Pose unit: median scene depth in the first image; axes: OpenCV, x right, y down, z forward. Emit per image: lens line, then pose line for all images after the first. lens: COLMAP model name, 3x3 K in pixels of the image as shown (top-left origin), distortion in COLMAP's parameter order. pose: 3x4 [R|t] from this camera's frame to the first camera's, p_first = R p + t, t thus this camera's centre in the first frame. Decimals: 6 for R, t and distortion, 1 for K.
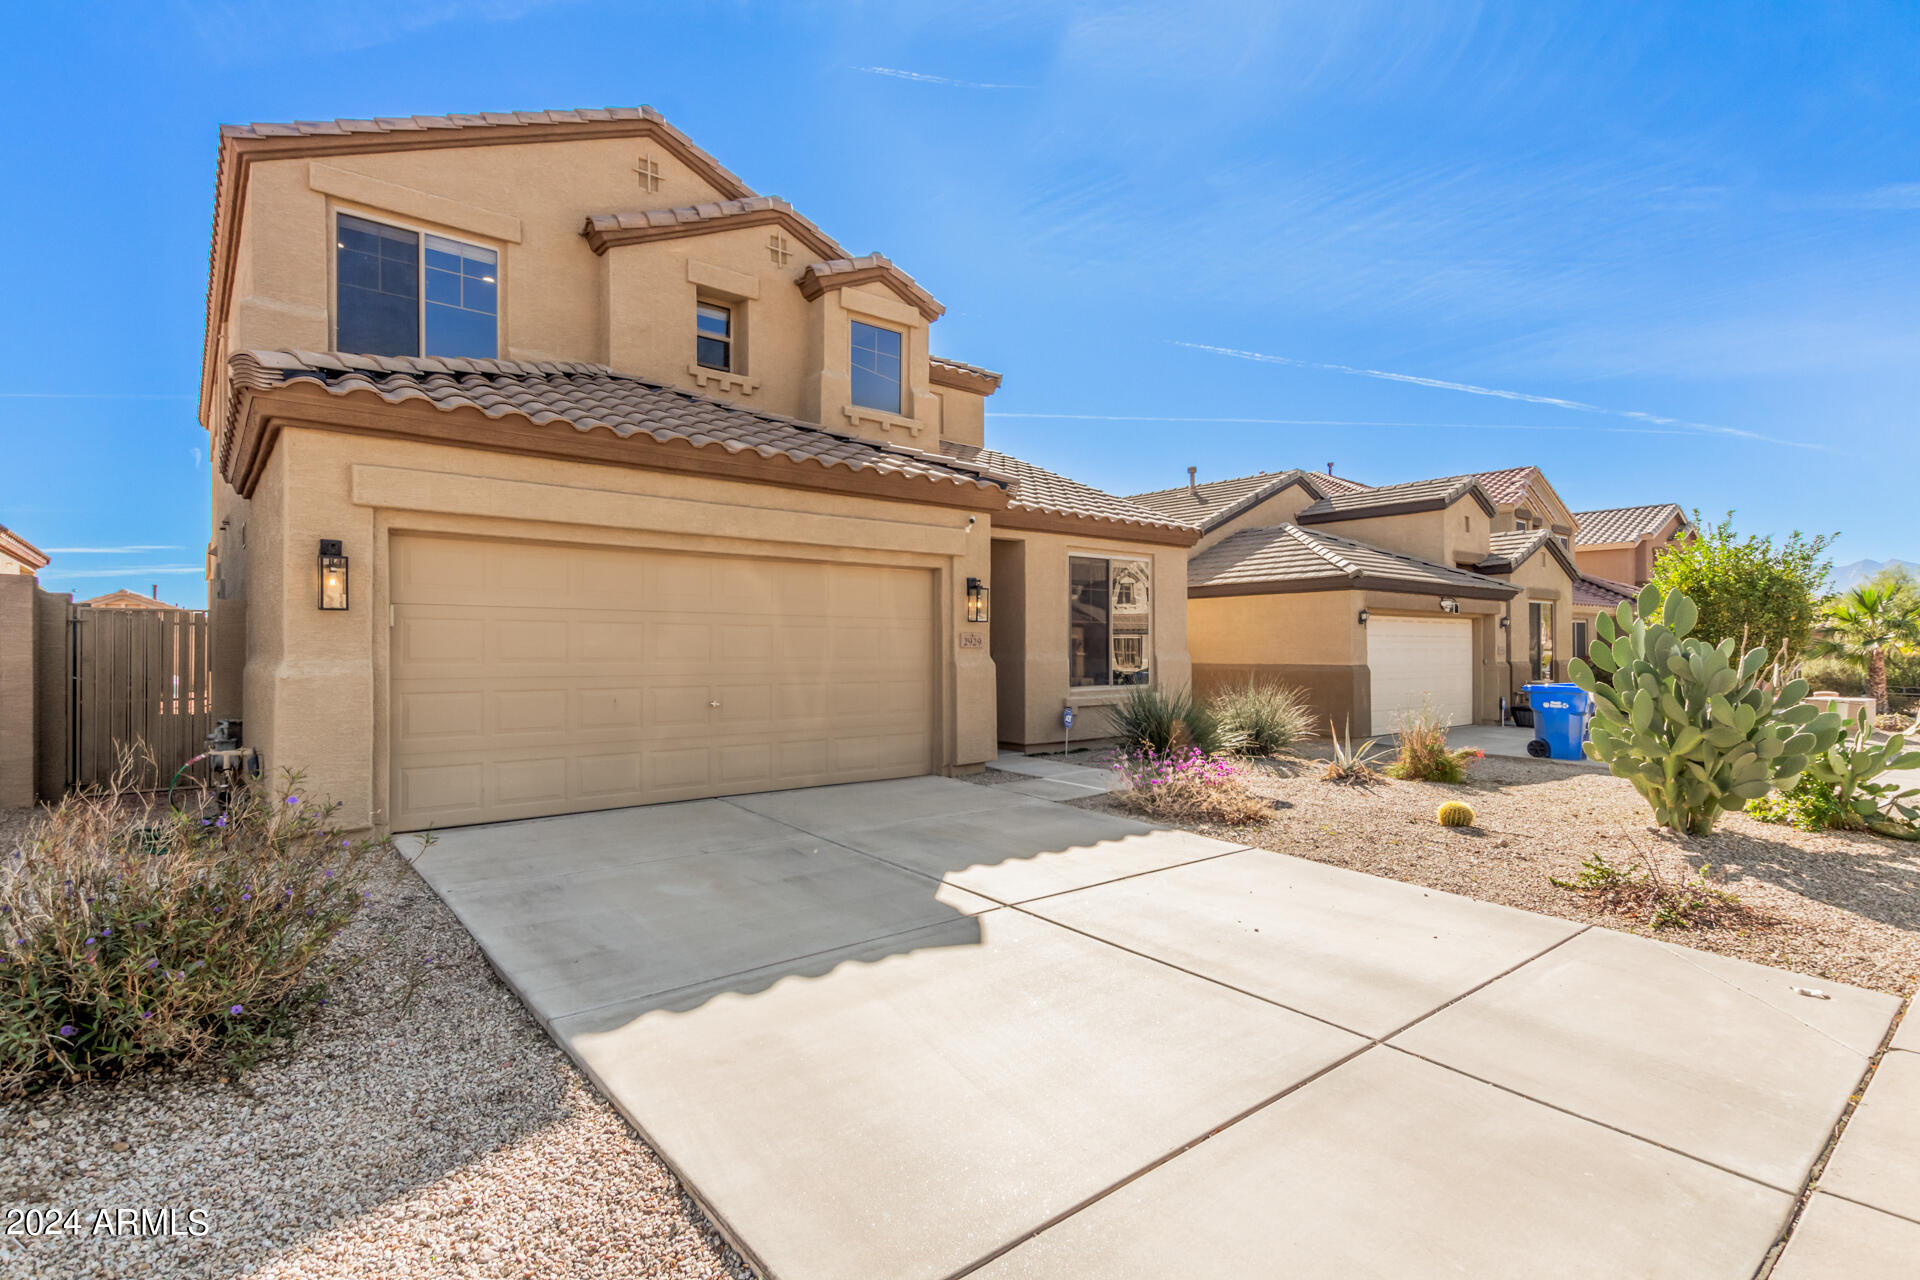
lens RADIAL K [[929.1, 0, 945.9], [0, 929.1, 648.1], [0, 0, 1]] dist [0.000774, -0.000181]
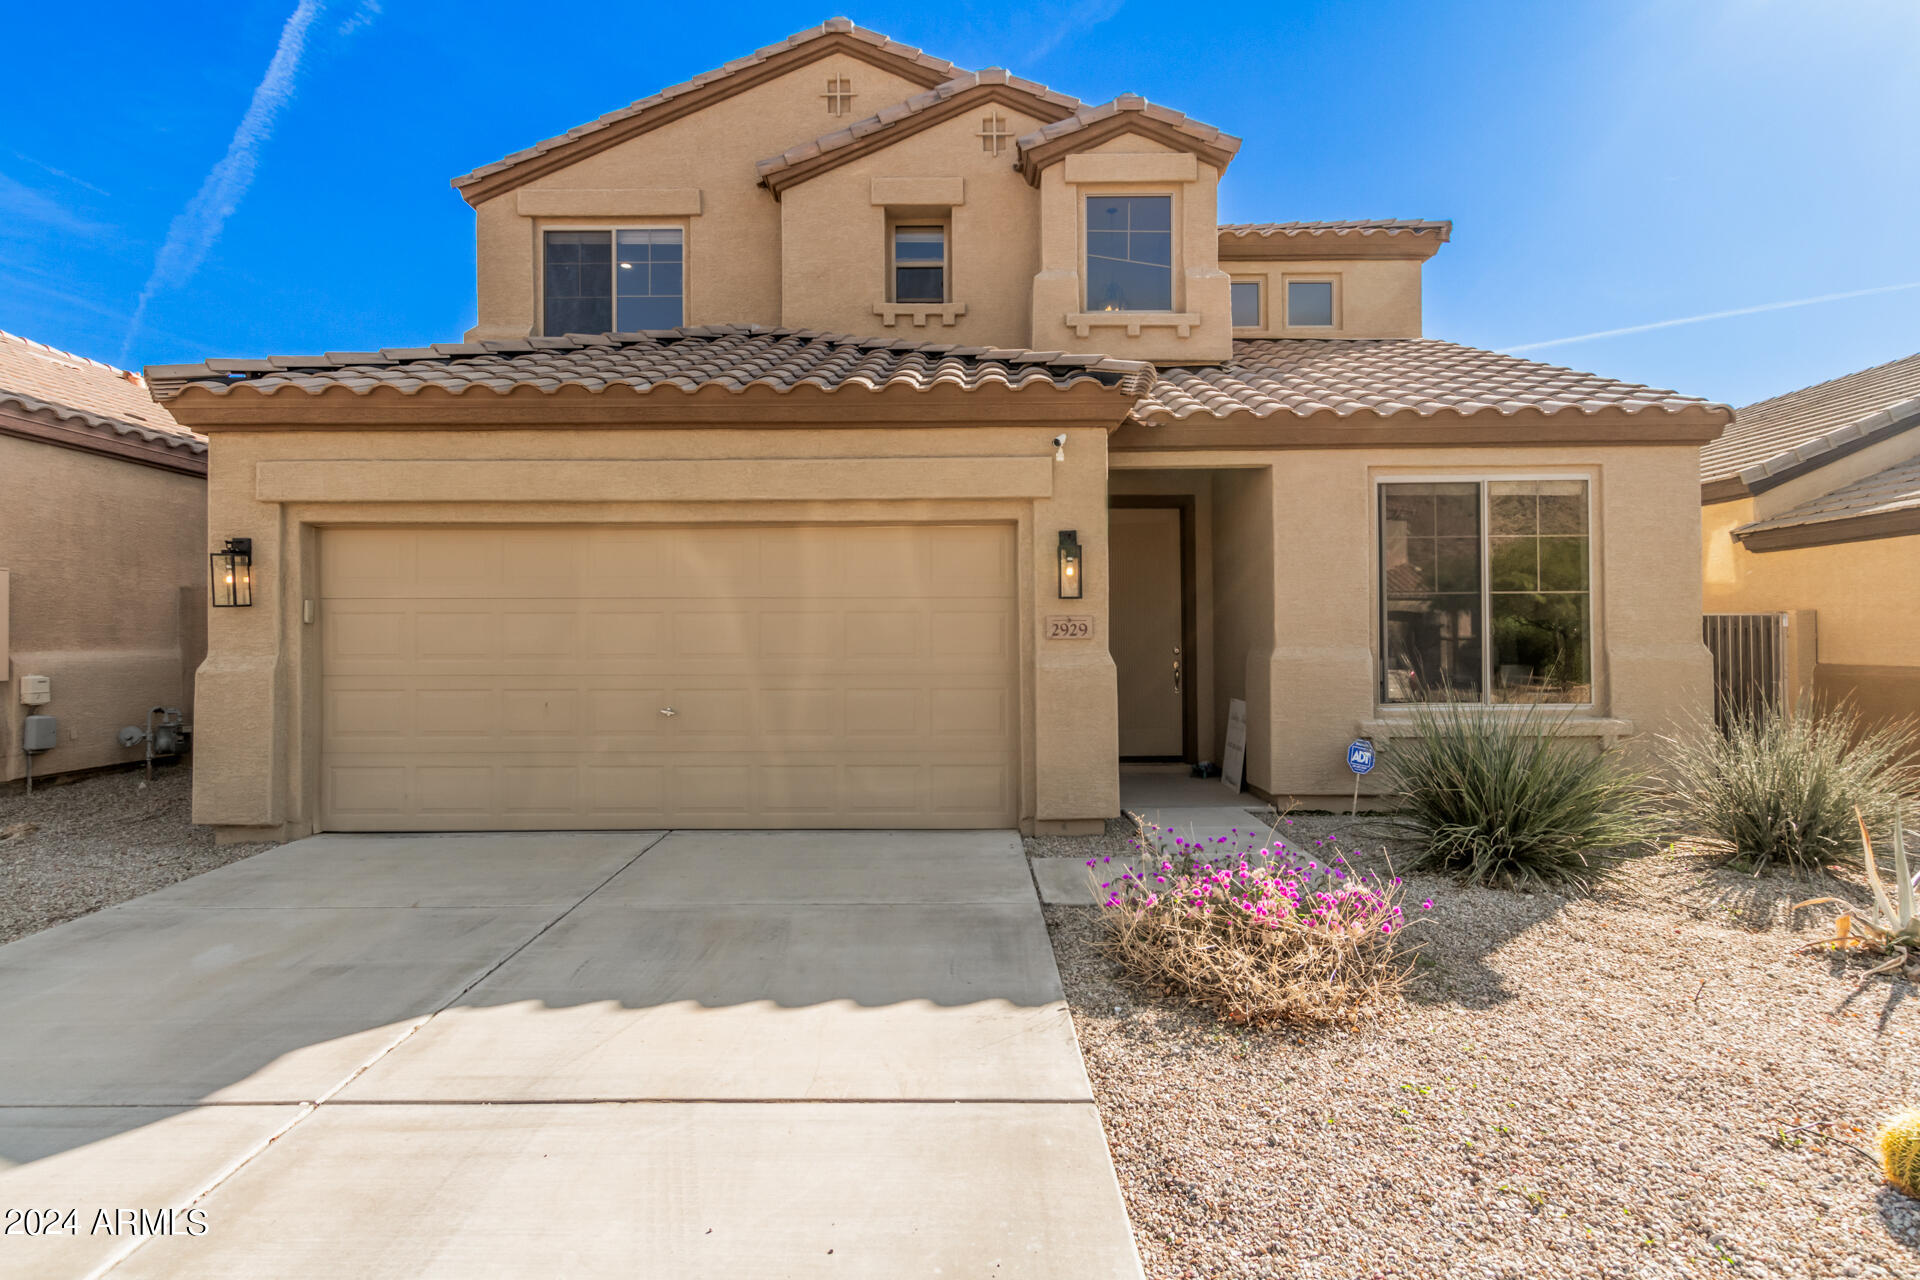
lens RADIAL K [[981.6, 0, 960.0], [0, 981.6, 640.0], [0, 0, 1]] dist [-0.000206, 0.000699]
pose [[0.772343, -0.007639, -0.635160, 0.391287], [0.006189, 0.999971, -0.004501, 0.002932], [0.635175, -0.000454, 0.772368, 0.415477]]
